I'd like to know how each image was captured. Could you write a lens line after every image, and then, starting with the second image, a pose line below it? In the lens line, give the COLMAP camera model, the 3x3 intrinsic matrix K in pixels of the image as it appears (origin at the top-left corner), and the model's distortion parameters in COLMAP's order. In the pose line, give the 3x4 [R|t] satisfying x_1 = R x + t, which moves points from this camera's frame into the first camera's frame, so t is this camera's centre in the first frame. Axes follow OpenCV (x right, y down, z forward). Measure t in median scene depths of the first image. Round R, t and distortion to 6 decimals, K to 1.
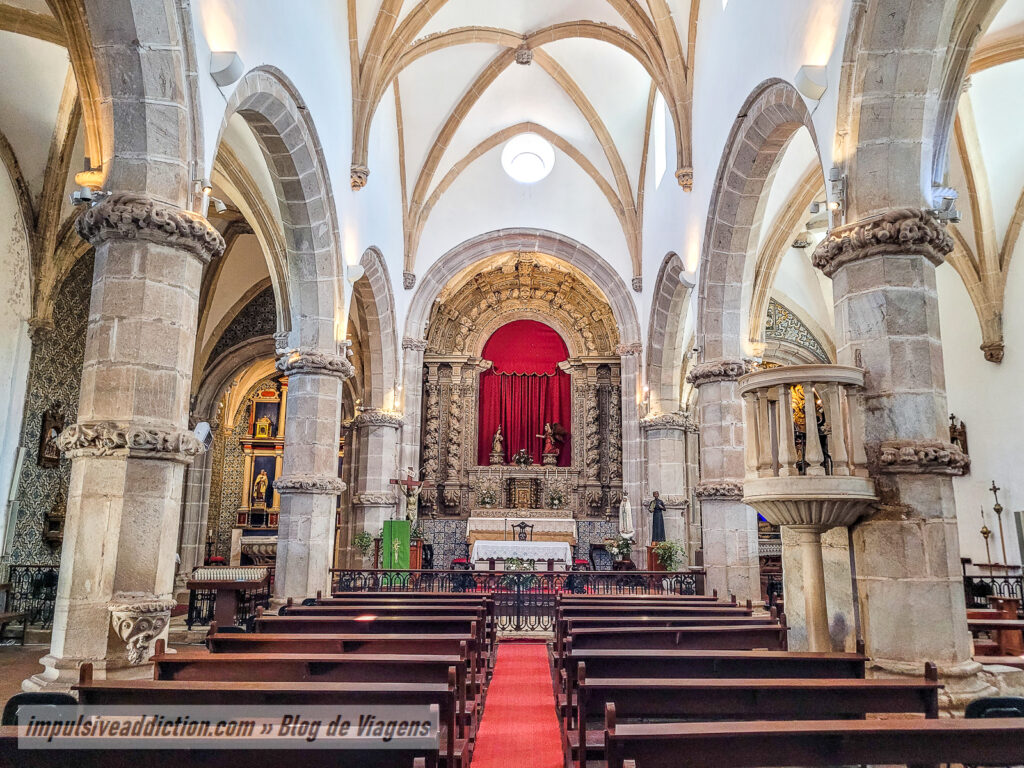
lens RADIAL K [[774.3, 0, 522.5], [0, 774.3, 388.7], [0, 0, 1]] dist [0.040947, -0.000789]
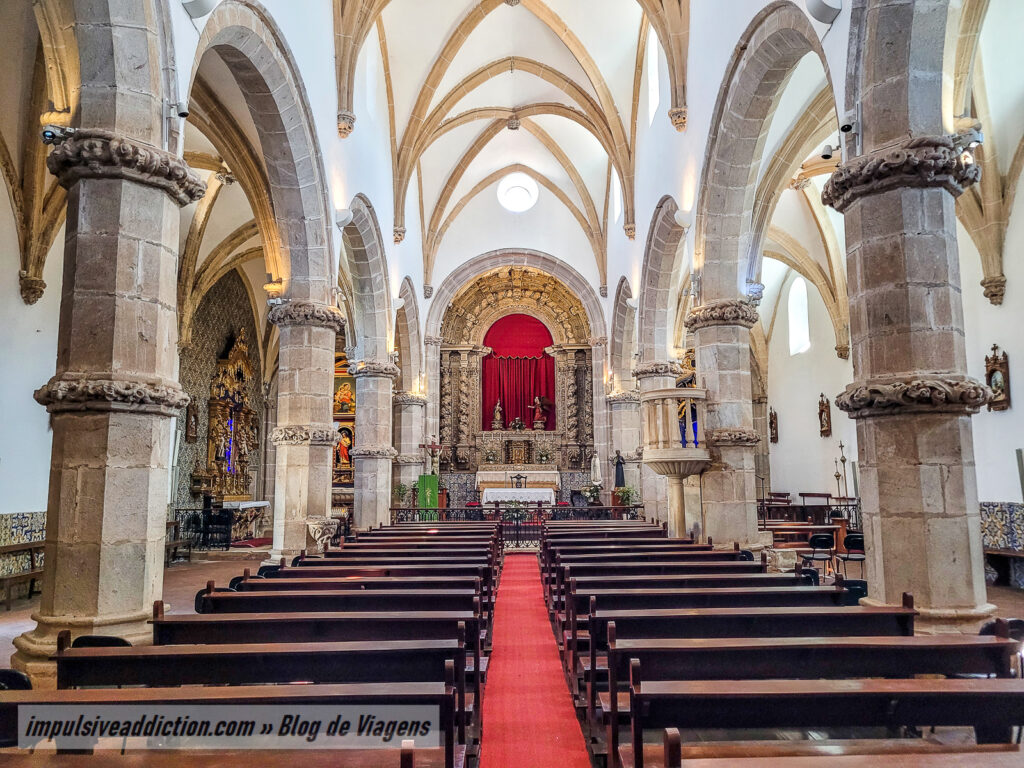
lens RADIAL K [[774.3, 0, 522.5], [0, 774.3, 388.7], [0, 0, 1]] dist [0.040947, -0.000789]
pose [[0.999803, -0.017269, 0.009787, -0.003642], [0.016626, 0.997918, 0.062316, -0.057099], [-0.010842, -0.062141, 0.998008, -0.315654]]
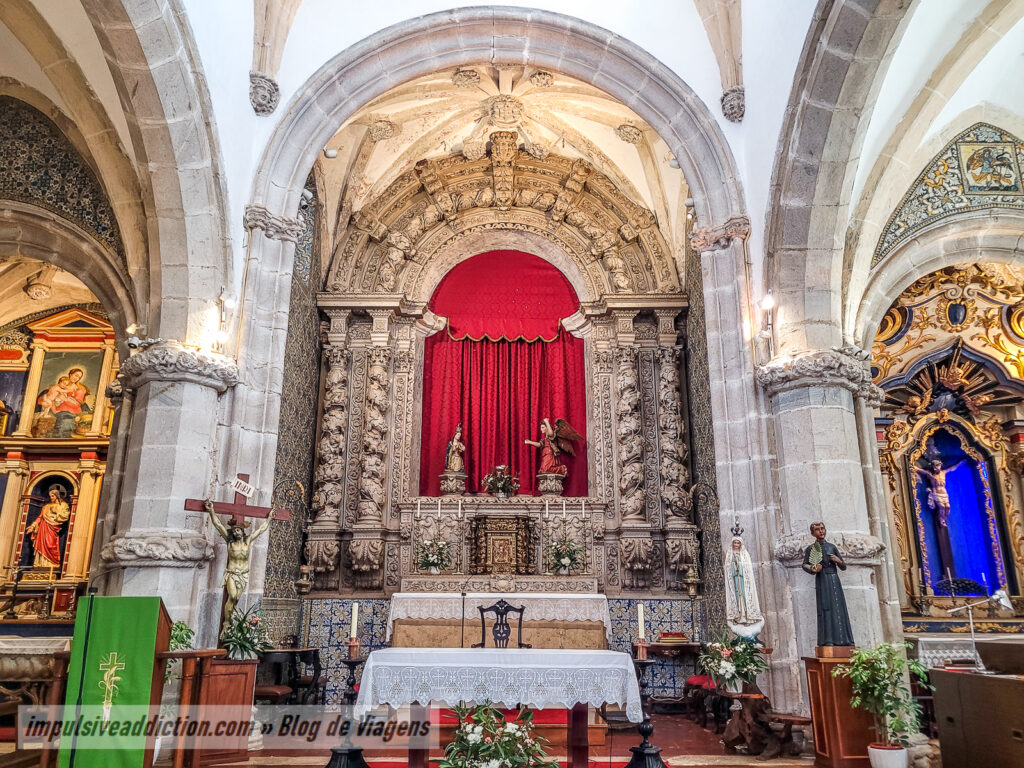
lens RADIAL K [[720.7, 0, 512.7], [0, 720.7, 410.7], [0, 0, 1]] dist [0.030587, -0.000889]
pose [[0.999805, -0.004505, 0.019247, -0.001048], [0.006268, 0.995689, -0.092538, 0.102664], [-0.018747, 0.092640, 0.995523, 0.579958]]
